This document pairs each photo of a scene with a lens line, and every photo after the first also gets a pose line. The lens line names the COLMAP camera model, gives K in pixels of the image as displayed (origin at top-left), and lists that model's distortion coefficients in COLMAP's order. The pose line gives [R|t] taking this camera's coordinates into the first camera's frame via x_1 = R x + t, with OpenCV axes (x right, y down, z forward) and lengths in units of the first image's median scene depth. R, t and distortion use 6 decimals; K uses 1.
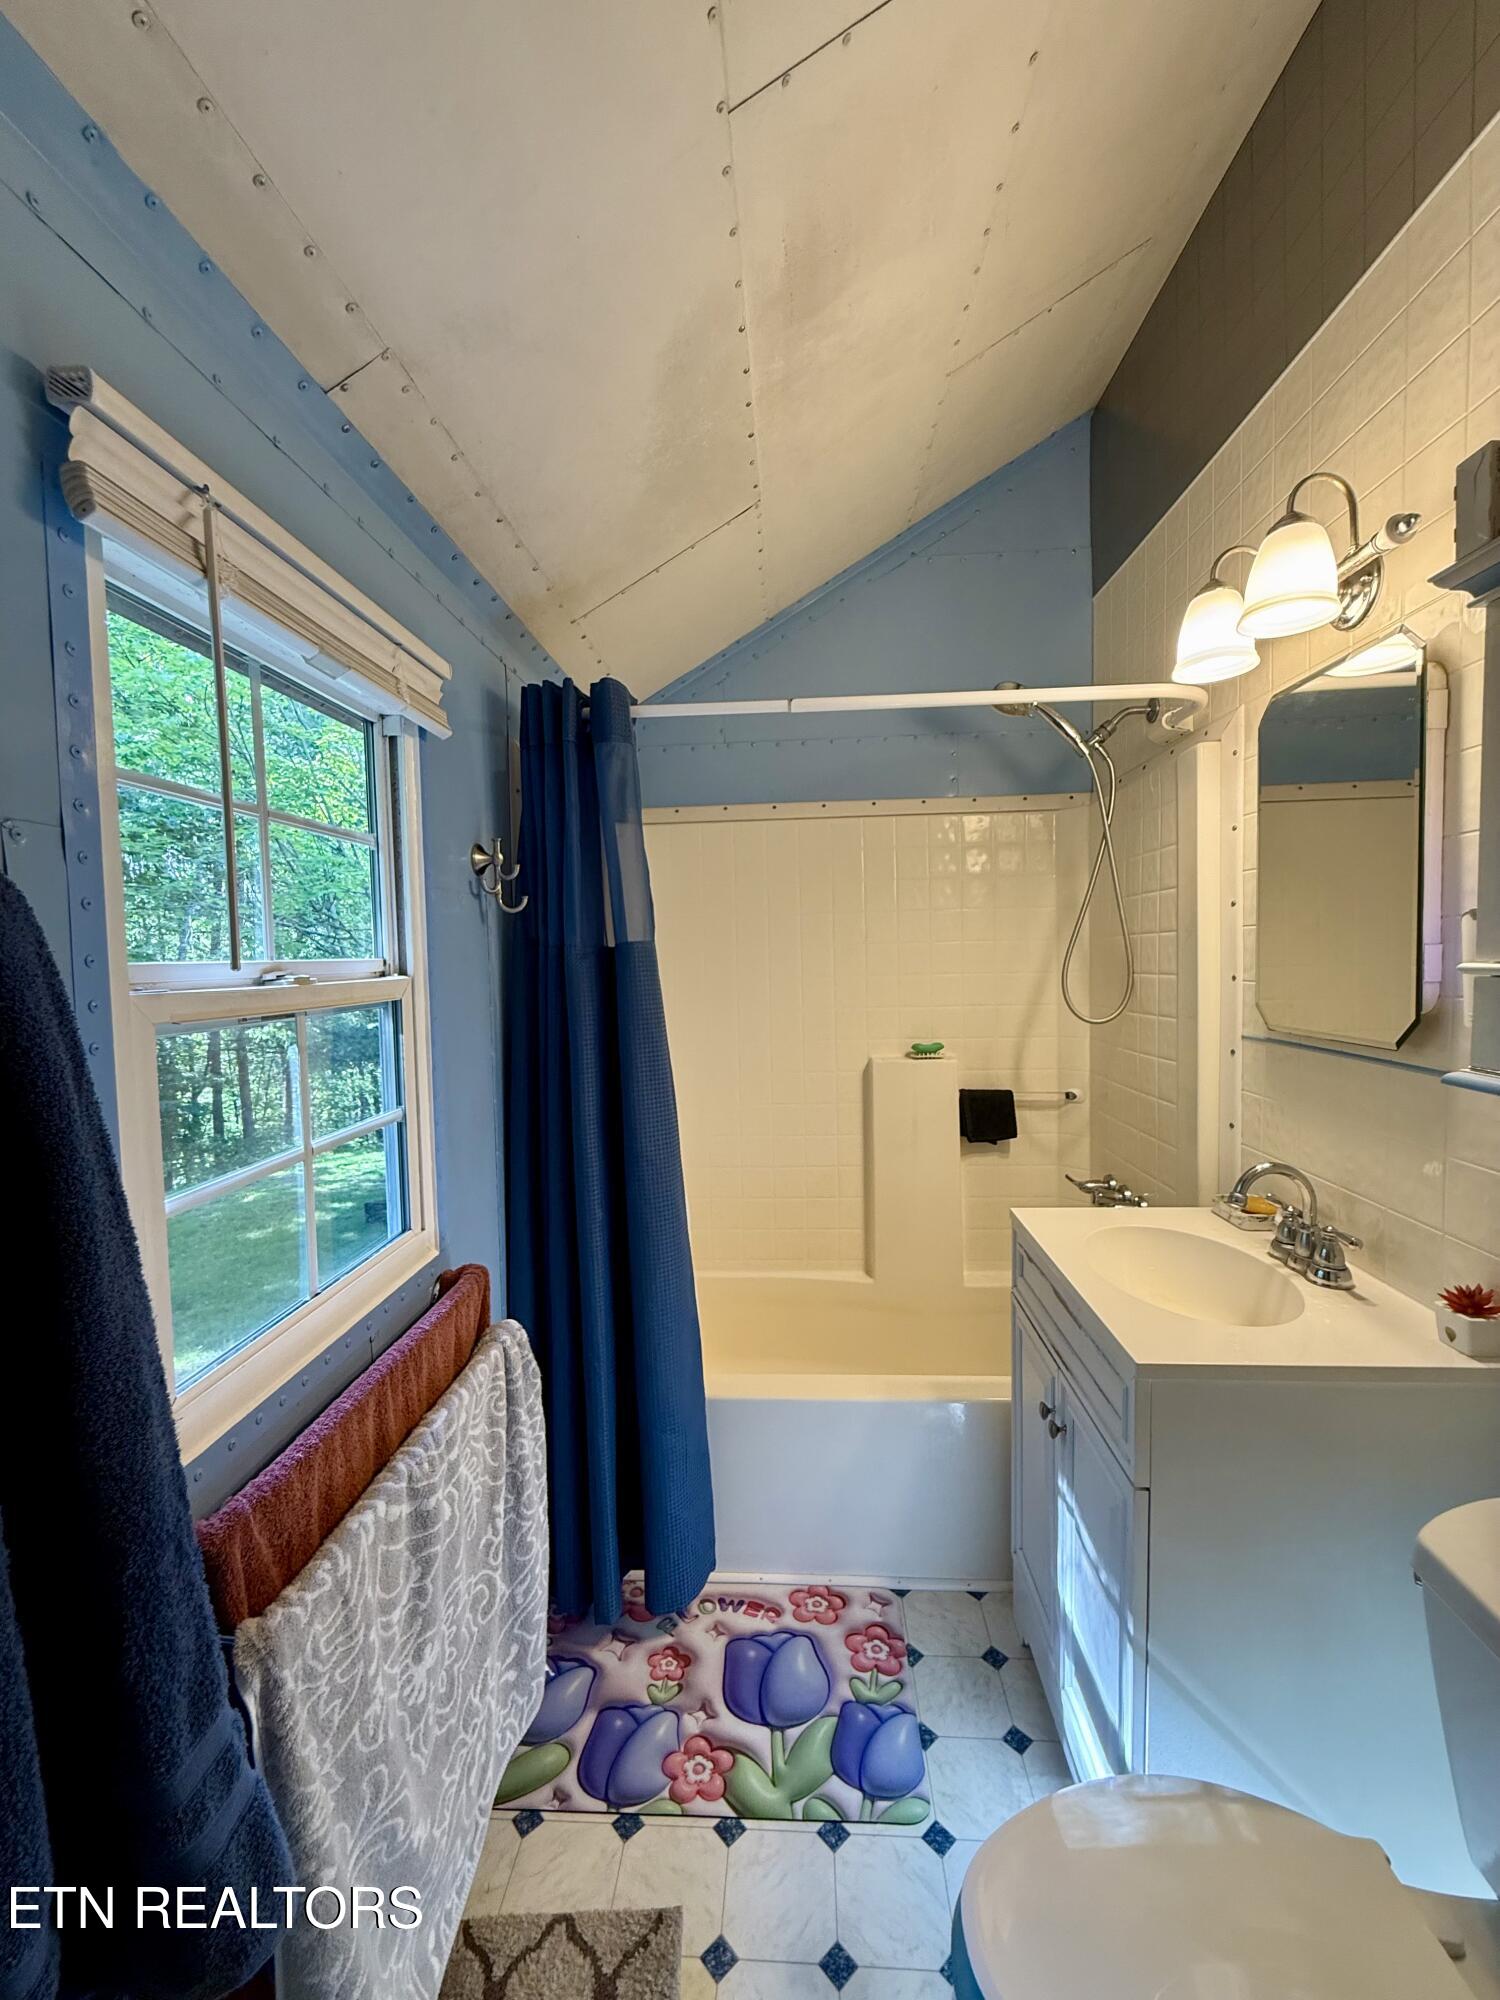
lens RADIAL K [[797.5, 0, 745.2], [0, 797.5, 990.6], [0, 0, 1]] dist [-0.011821, 0.000025]
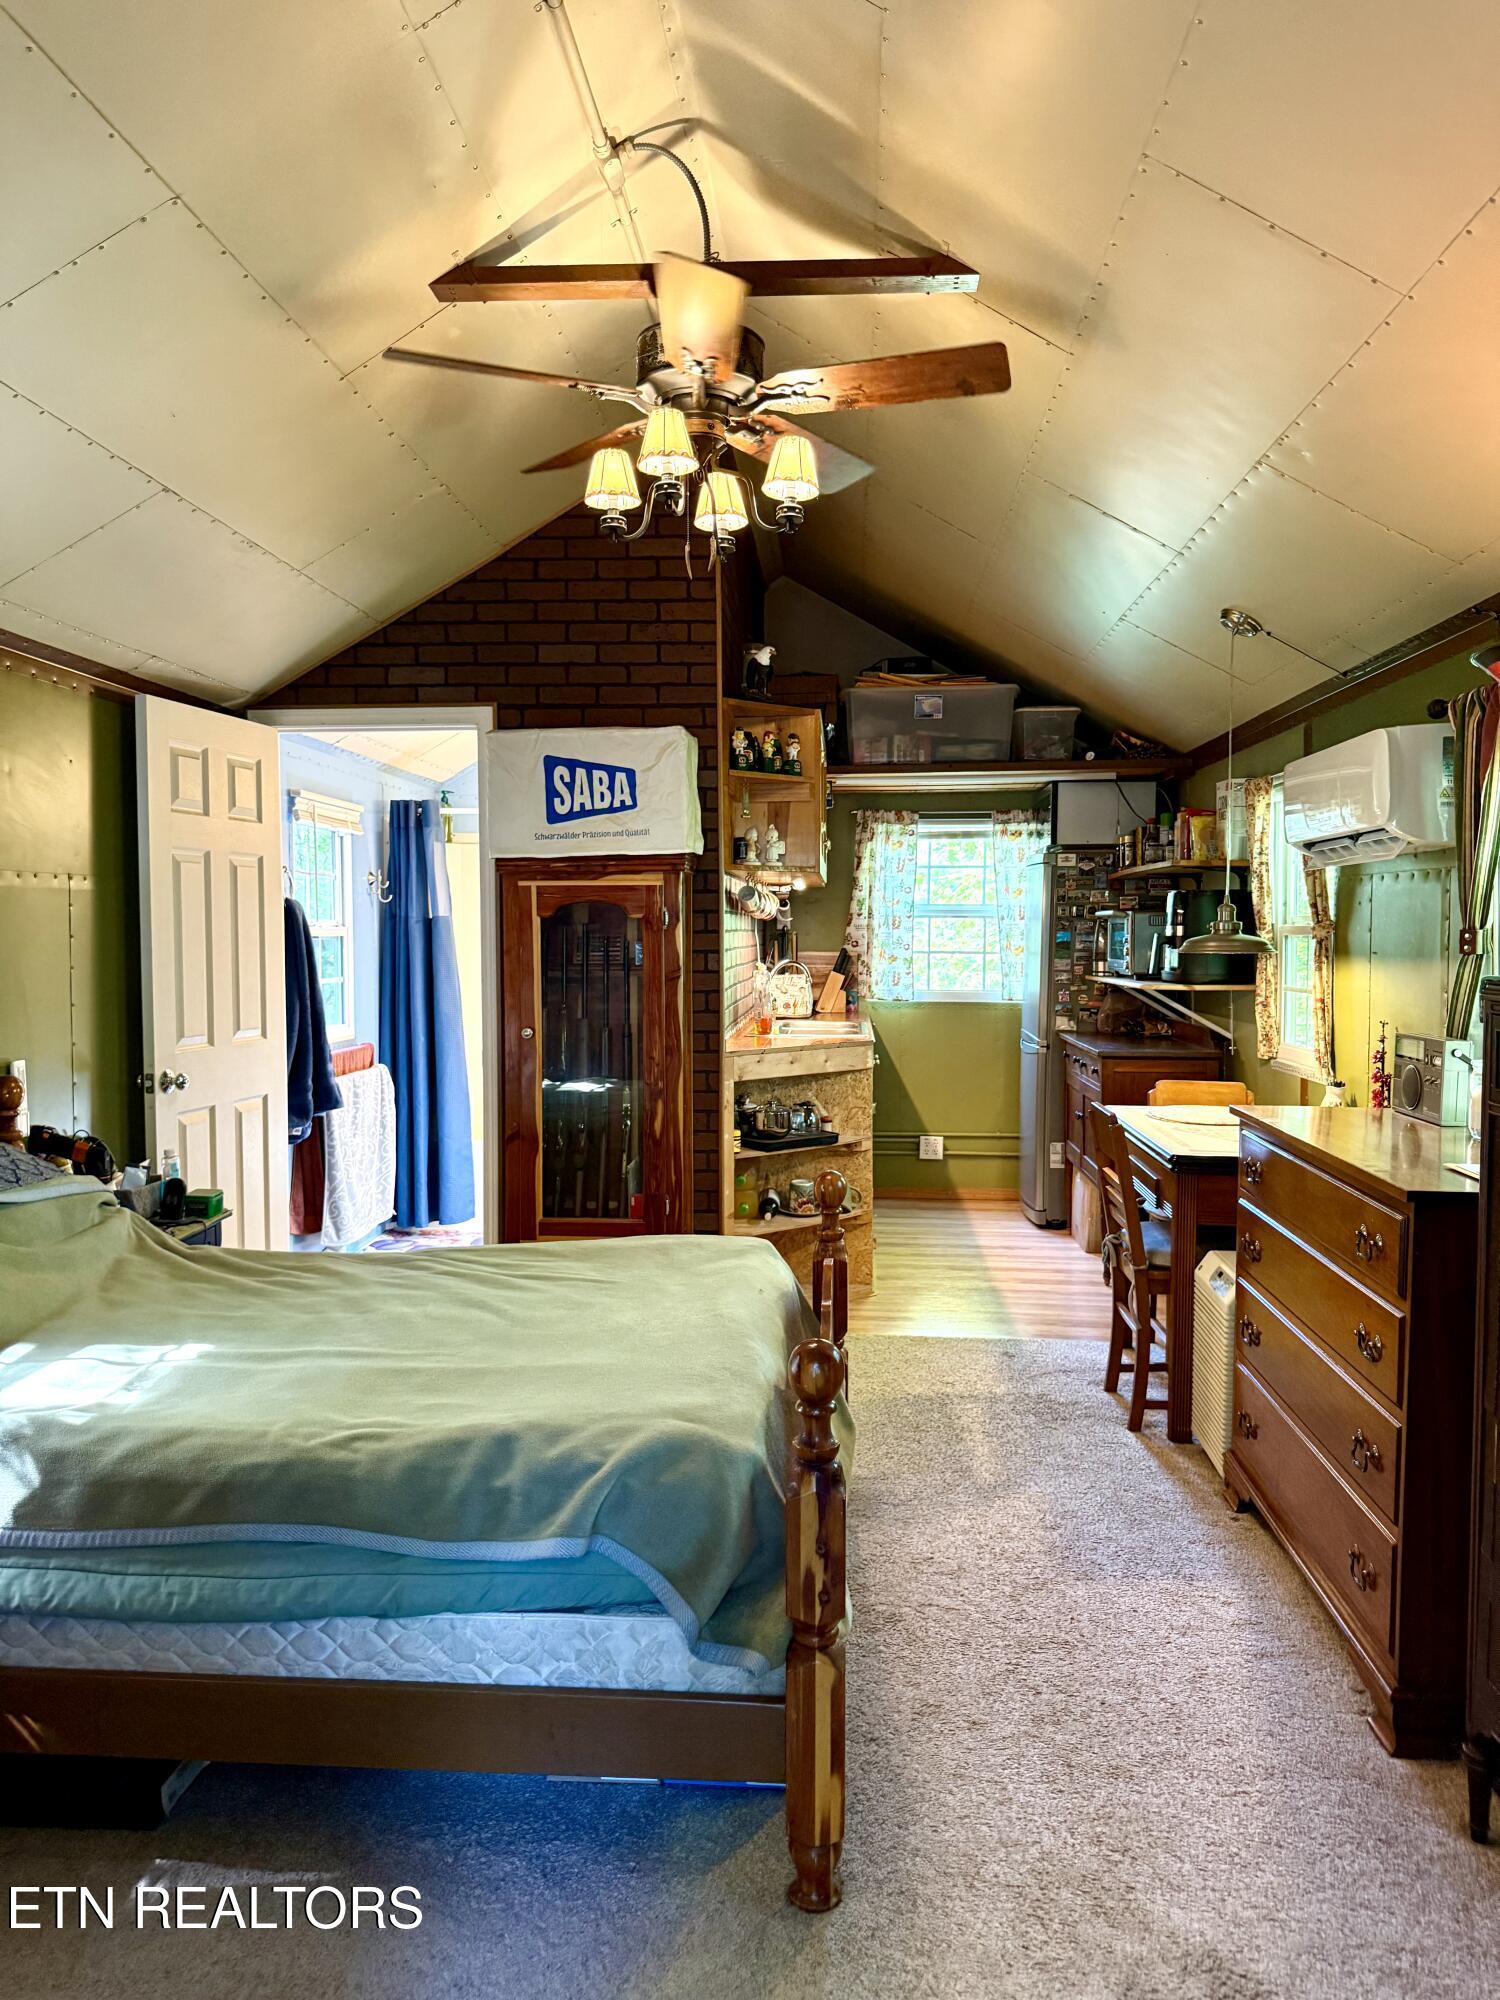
lens RADIAL K [[1426.3, 0, 758.5], [0, 1426.3, 1003.2], [0, 0, 1]] dist [0.007972, -0.015485]
pose [[0.999823, 0.018737, -0.001890, 0.932649], [-0.018738, 0.999824, -0.000335, 0.205781], [0.001884, 0.000370, 0.999998, -3.637511]]
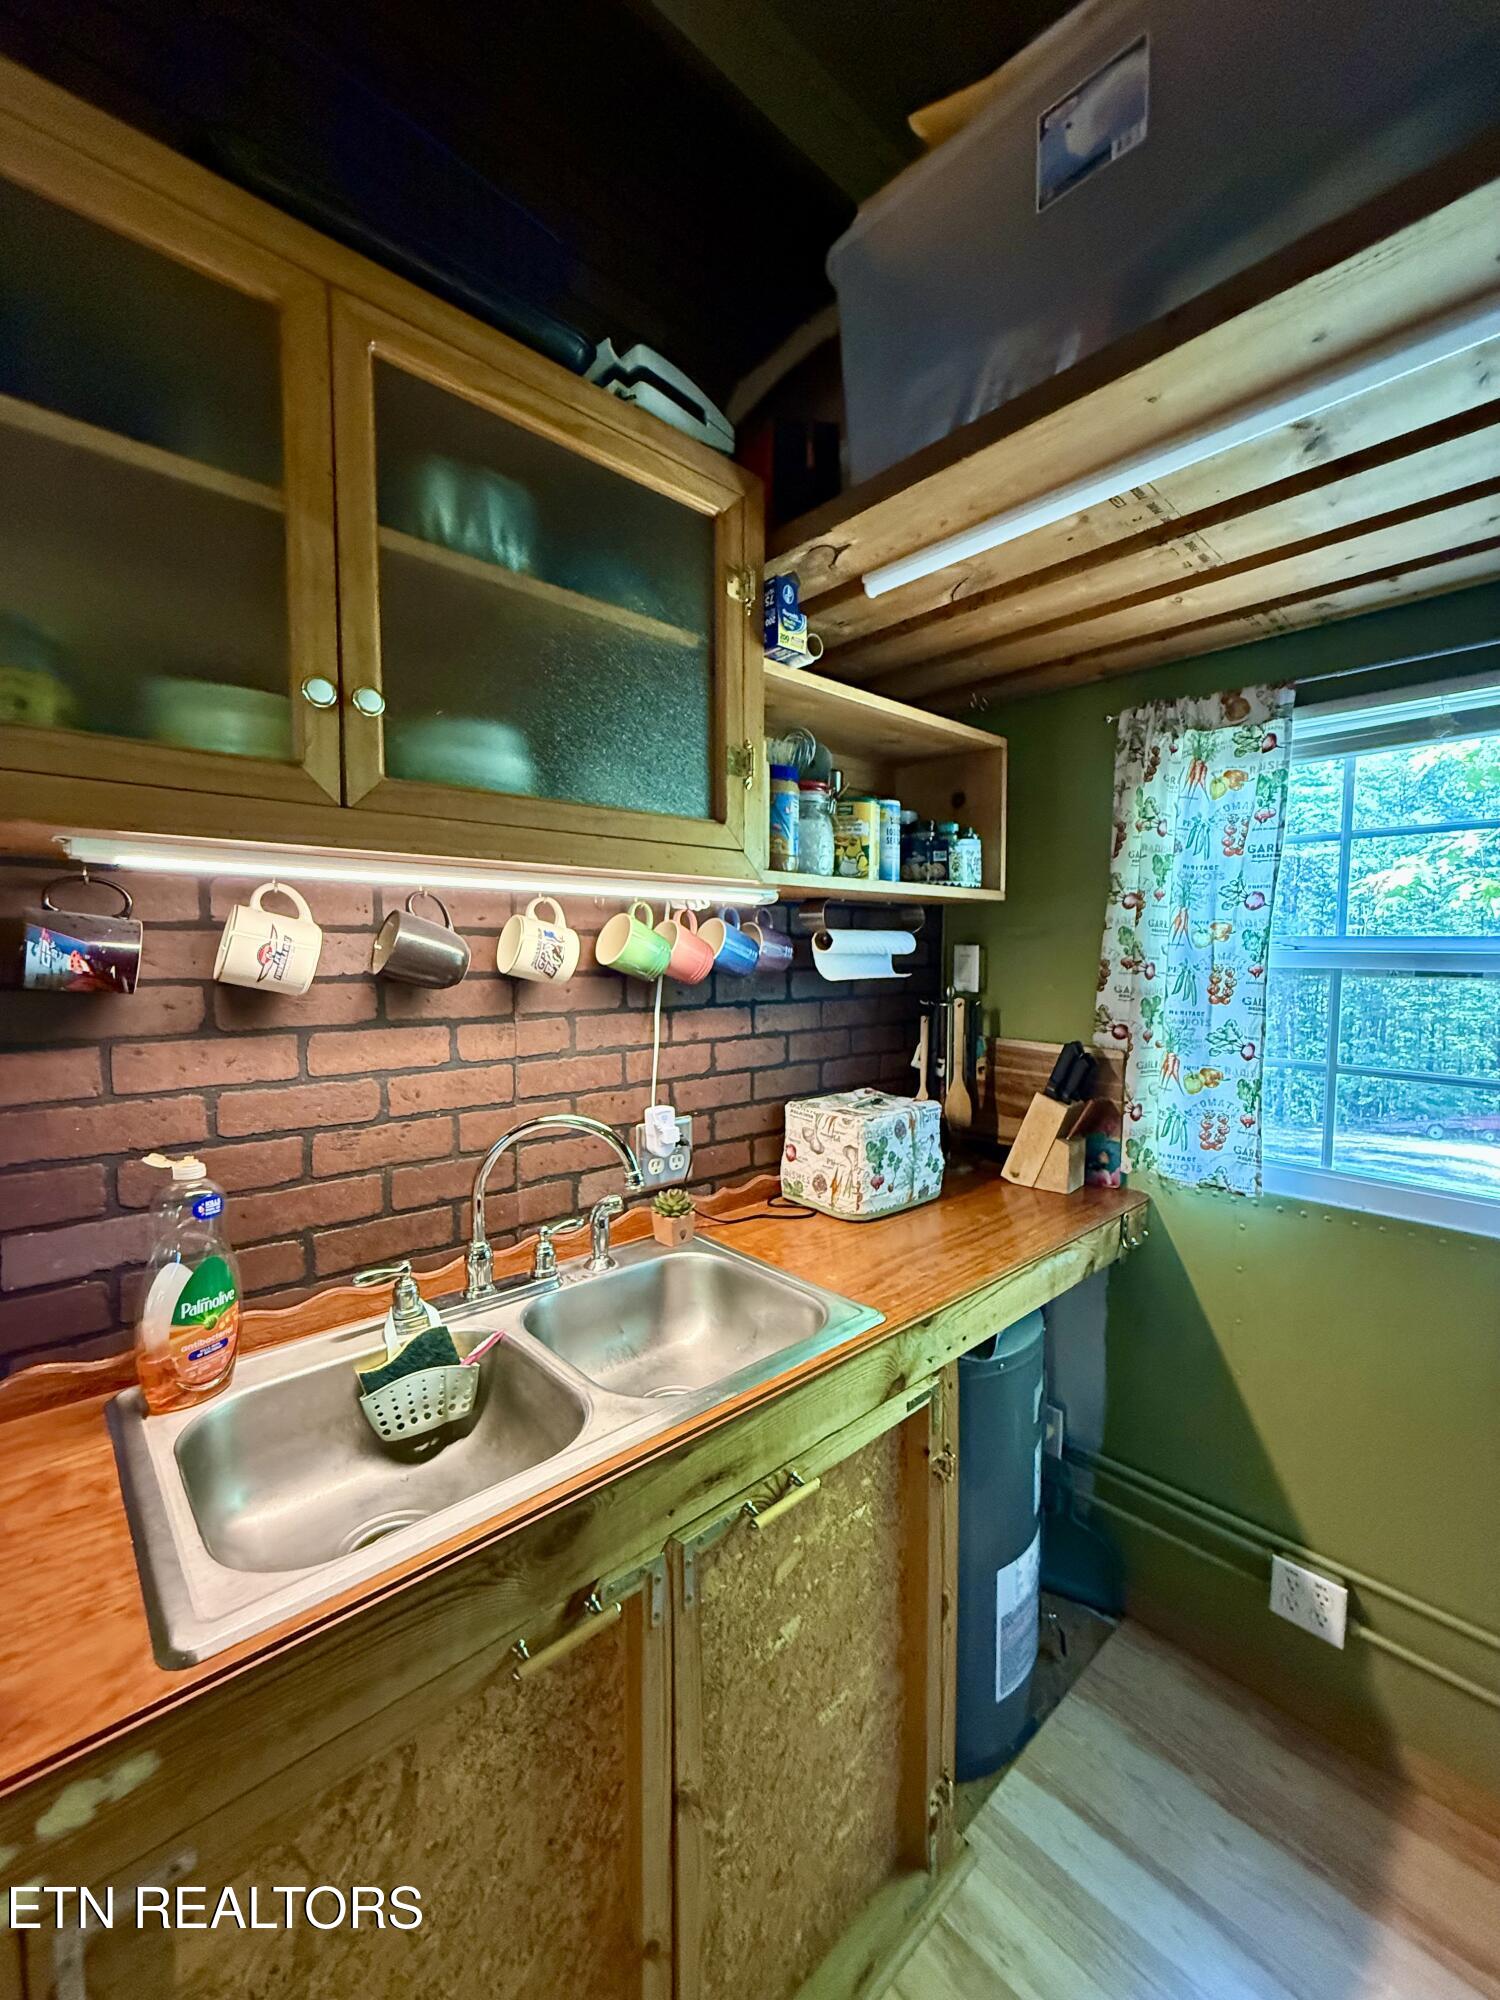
lens RADIAL K [[797.5, 0, 750.6], [0, 797.5, 989.2], [0, 0, 1]] dist [-0.011821, 0.000025]
pose [[0.721430, 0.056312, -0.690194, 1.747261], [-0.052972, 0.998255, 0.026077, -0.101196], [0.690458, 0.017748, 0.723155, 0.472782]]
